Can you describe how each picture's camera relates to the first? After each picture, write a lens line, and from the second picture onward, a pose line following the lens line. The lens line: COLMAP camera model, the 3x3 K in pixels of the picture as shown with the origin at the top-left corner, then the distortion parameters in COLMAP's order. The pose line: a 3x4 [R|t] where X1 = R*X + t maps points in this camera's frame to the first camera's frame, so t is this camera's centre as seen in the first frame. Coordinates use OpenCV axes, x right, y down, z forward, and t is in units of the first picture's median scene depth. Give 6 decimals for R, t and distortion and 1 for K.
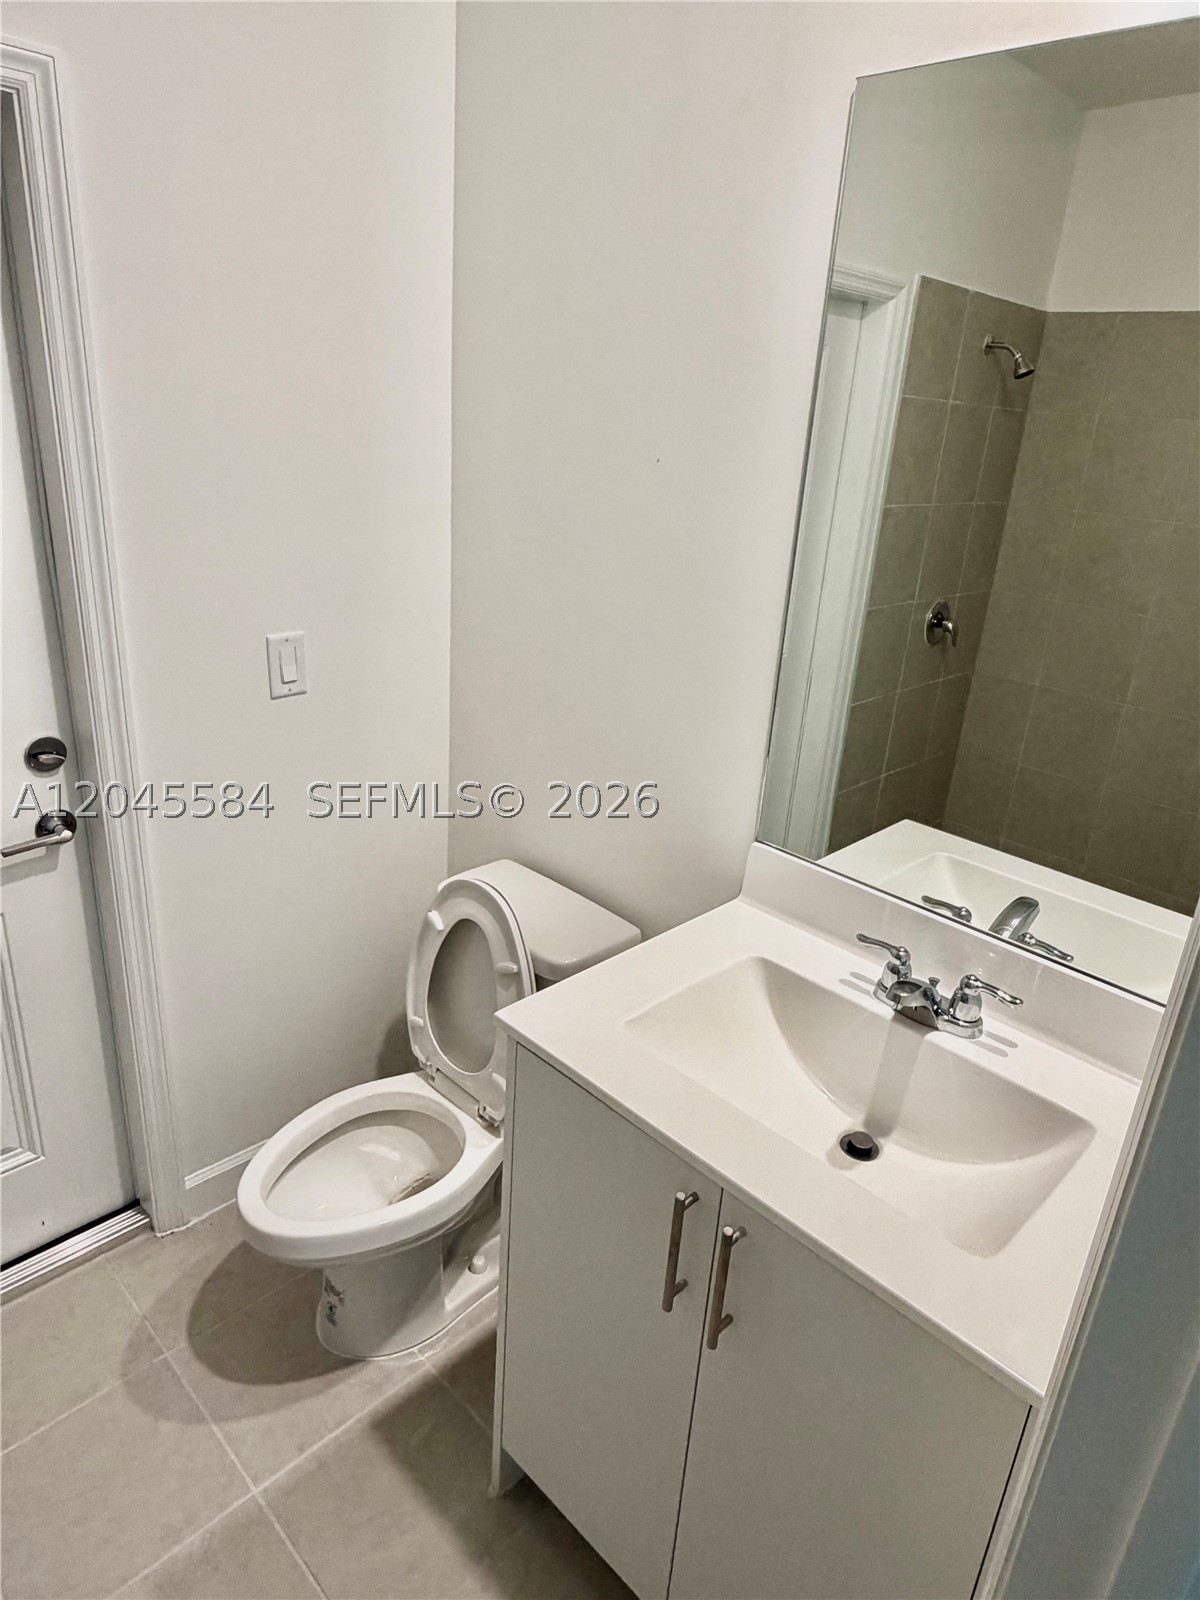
lens RADIAL K [[990.3, 0, 605.7], [0, 990.3, 795.7], [0, 0, 1]] dist [0.005398, -0.001609]
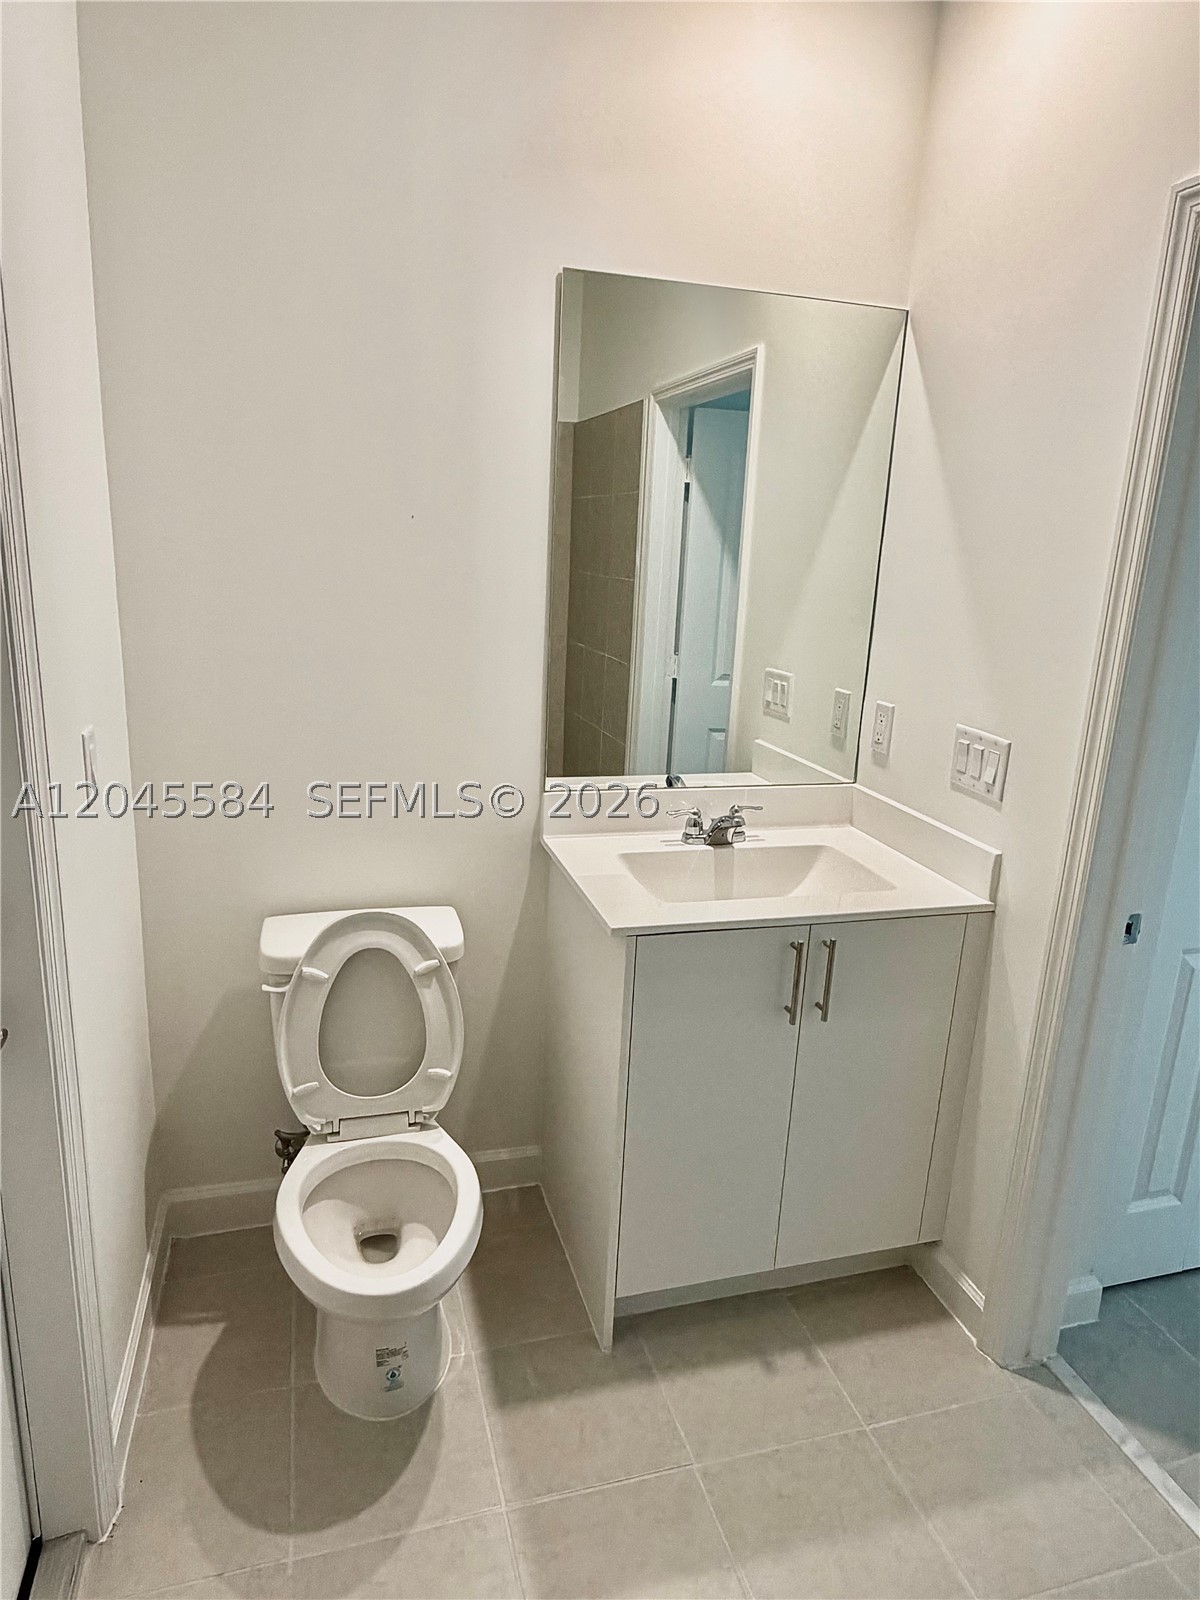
lens RADIAL K [[990.3, 0, 606.3], [0, 990.3, 804.4], [0, 0, 1]] dist [0.005398, -0.001609]
pose [[0.485739, -0.259988, 0.834544, -0.868187], [0.304754, 0.945207, 0.117084, -0.065245], [-0.819258, 0.197458, 0.538356, 0.197377]]
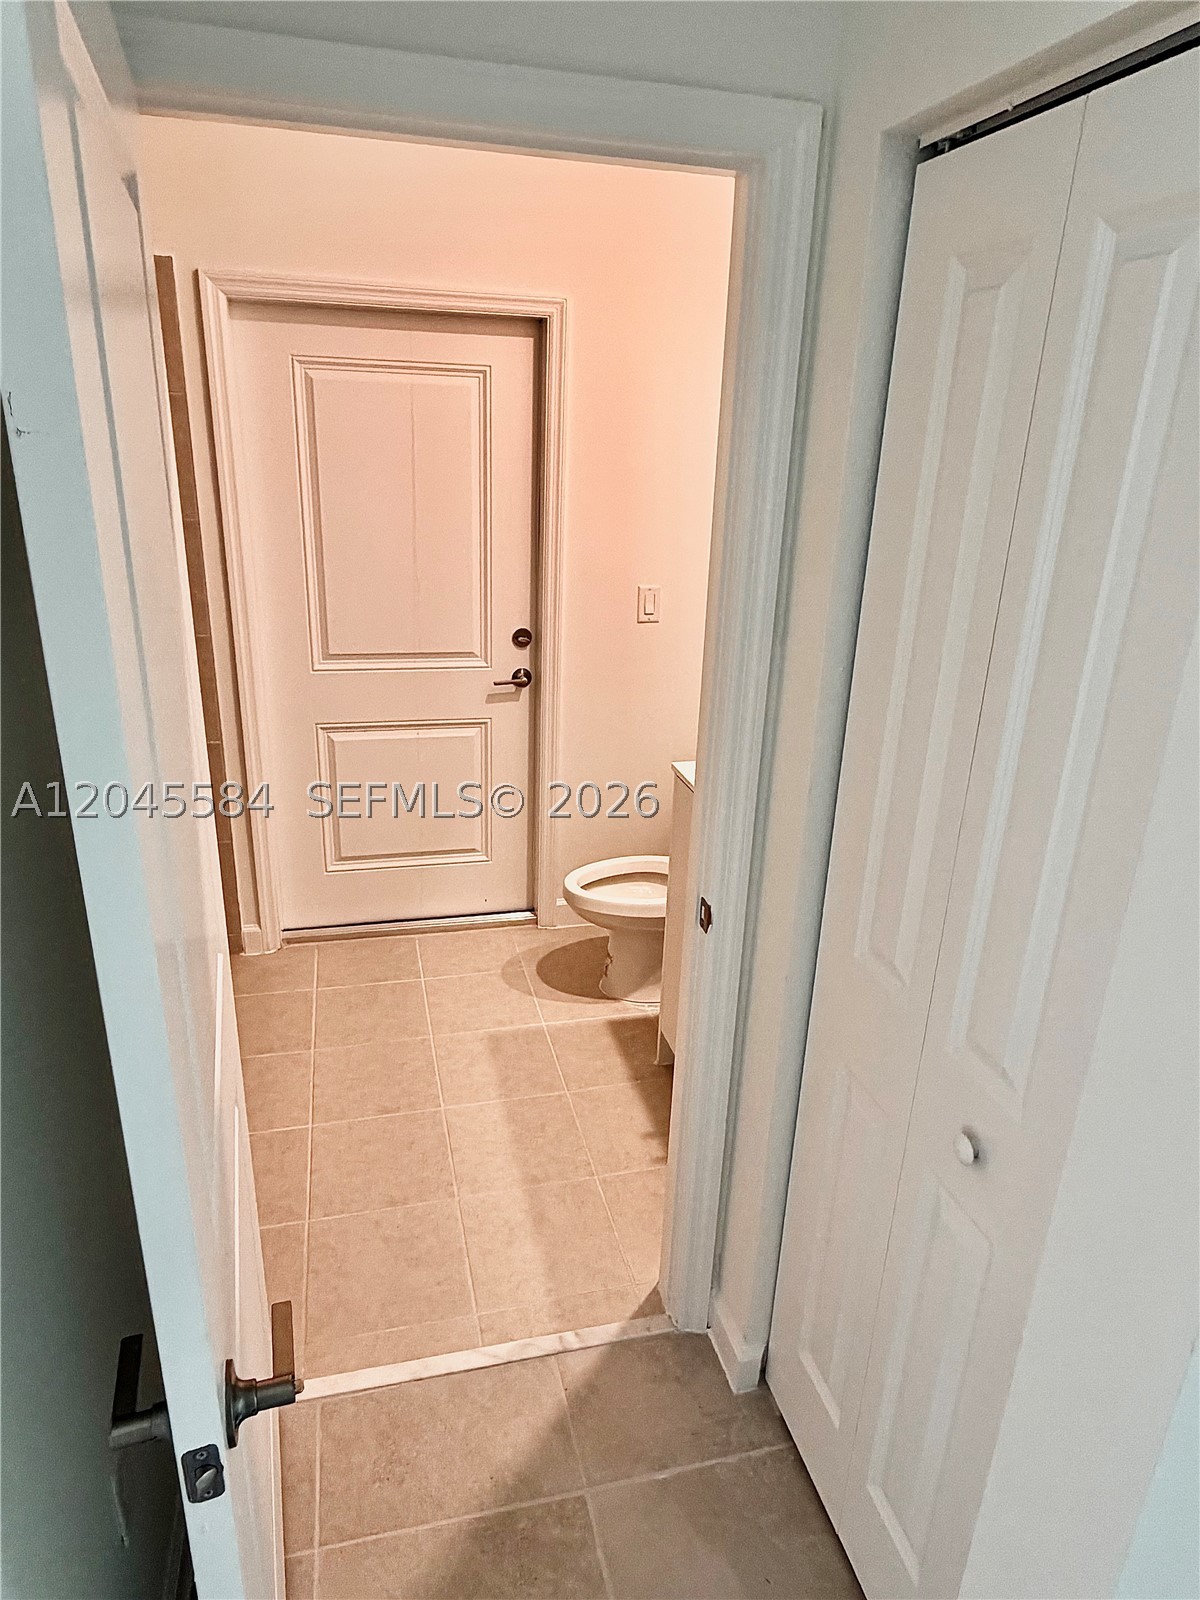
lens RADIAL K [[990.3, 0, 595.2], [0, 990.3, 813.3], [0, 0, 1]] dist [0.005398, -0.001609]
pose [[0.853145, 0.156051, -0.497787, 0.550144], [-0.169778, 0.985320, 0.017909, 0.227236], [0.493274, 0.069234, 0.867114, -0.560710]]
